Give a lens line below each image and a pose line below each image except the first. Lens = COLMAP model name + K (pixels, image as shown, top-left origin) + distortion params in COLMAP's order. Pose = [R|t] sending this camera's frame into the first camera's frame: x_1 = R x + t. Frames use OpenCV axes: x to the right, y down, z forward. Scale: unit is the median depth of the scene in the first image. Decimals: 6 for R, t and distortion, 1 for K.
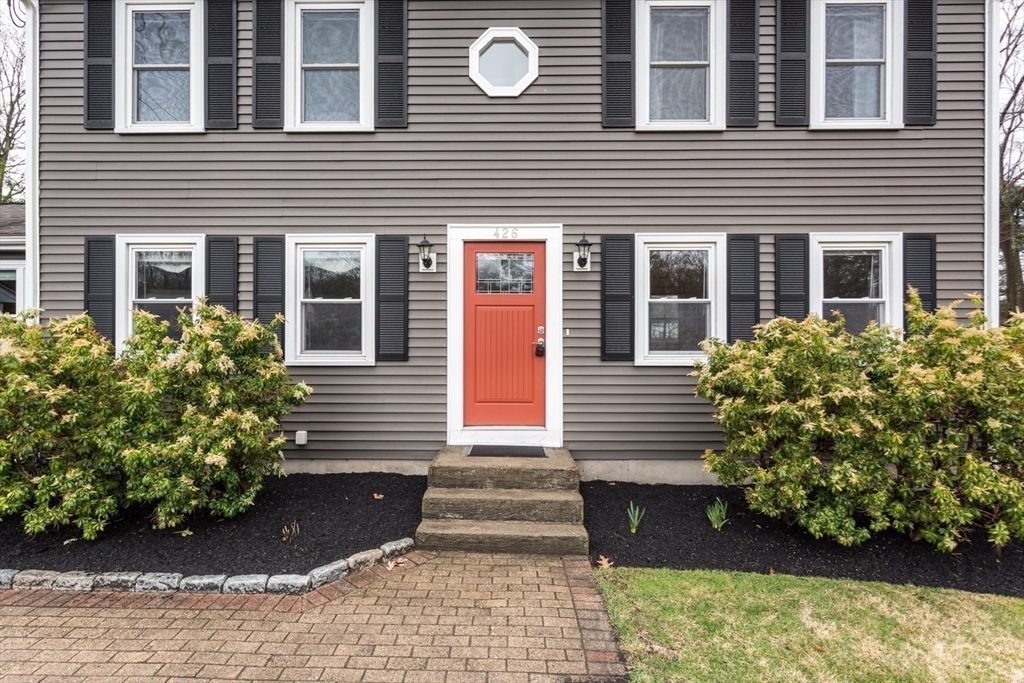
lens RADIAL K [[574.3, 0, 489.6], [0, 574.3, 342.4], [0, 0, 1]] dist [0.005327, 0.000812]
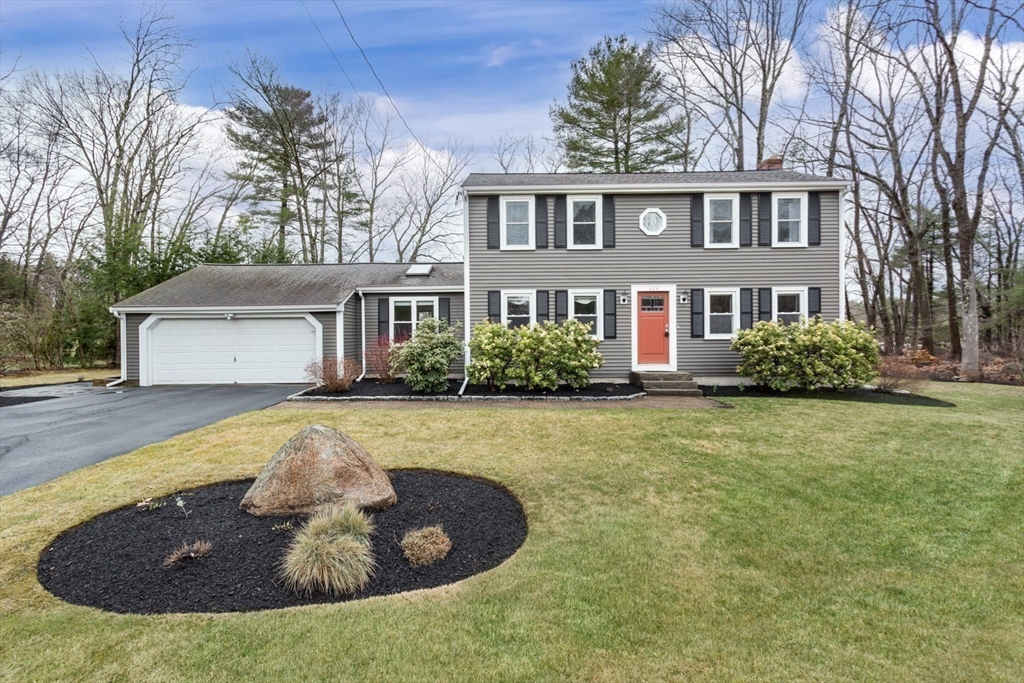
lens RADIAL K [[484.9, 0, 512.0], [0, 484.9, 341.5], [0, 0, 1]] dist [0.001451, -0.000056]
pose [[0.999943, -0.009618, 0.004666, -0.619347], [0.009592, 0.999939, 0.005461, 0.028967], [-0.004718, -0.005416, 0.999974, -1.165250]]
